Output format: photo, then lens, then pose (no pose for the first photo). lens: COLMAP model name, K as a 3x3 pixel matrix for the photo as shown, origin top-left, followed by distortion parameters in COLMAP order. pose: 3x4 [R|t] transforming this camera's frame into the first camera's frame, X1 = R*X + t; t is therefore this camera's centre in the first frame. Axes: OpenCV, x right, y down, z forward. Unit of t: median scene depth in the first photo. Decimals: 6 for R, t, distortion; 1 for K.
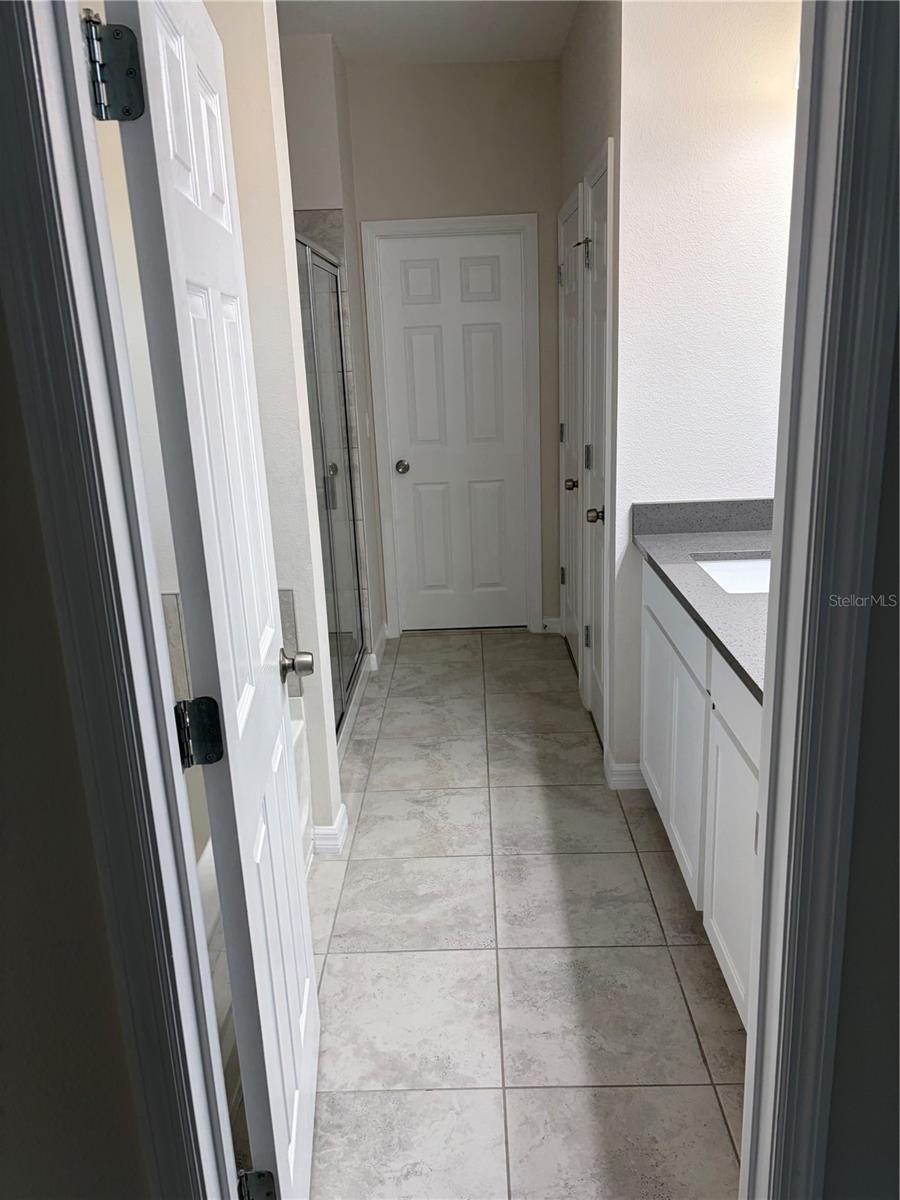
lens RADIAL K [[920.1, 0, 456.9], [0, 920.1, 600.1], [0, 0, 1]] dist [0.035704, -0.035275]
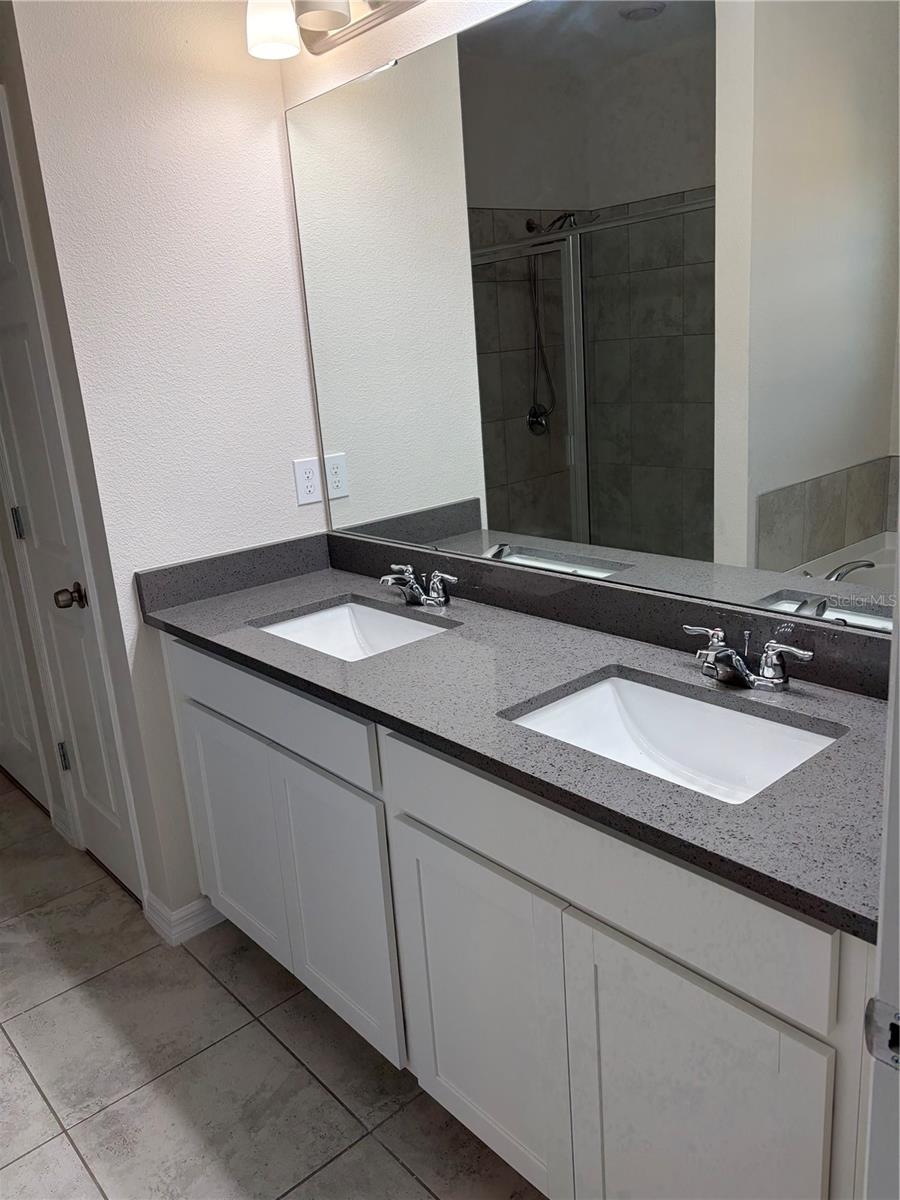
lens RADIAL K [[920.1, 0, 444.2], [0, 920.1, 597.5], [0, 0, 1]] dist [0.035704, -0.035275]
pose [[0.743366, -0.196062, 0.639505, -0.105209], [0.224444, 0.973760, 0.037643, -0.056700], [-0.630104, 0.115550, 0.767865, 0.266163]]
